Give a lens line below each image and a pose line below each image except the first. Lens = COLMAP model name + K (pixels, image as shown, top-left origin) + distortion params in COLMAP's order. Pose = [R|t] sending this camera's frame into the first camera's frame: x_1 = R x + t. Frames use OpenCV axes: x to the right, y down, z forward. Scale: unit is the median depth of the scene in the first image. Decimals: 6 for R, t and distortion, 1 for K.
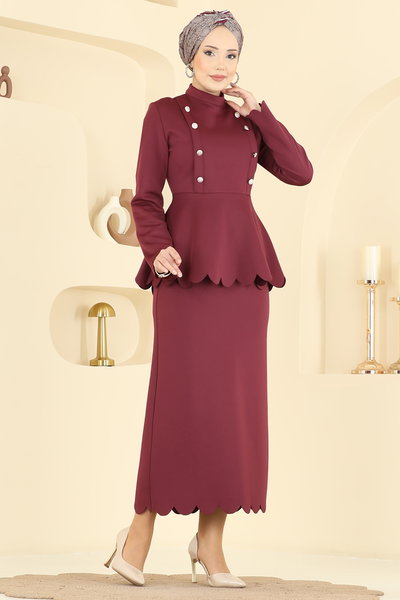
lens RADIAL K [[1205.3, 0, 199.7], [0, 1205.3, 289.5], [0, 0, 1]] dist [0.587565, 0.070884]
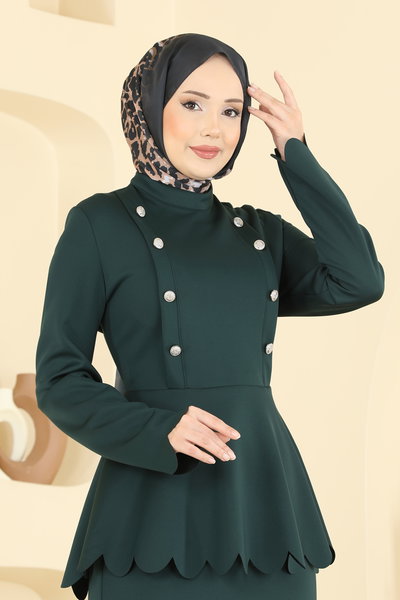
lens RADIAL K [[3461.7, 0, 200.0], [0, 3461.7, 300.0], [0, 0, 1]] dist [-4.000044, -2.633919]
pose [[0.999876, -0.014324, -0.006505, 0.020449], [0.013414, 0.992300, -0.123133, 0.061638], [0.008219, 0.123030, 0.992369, -0.393704]]
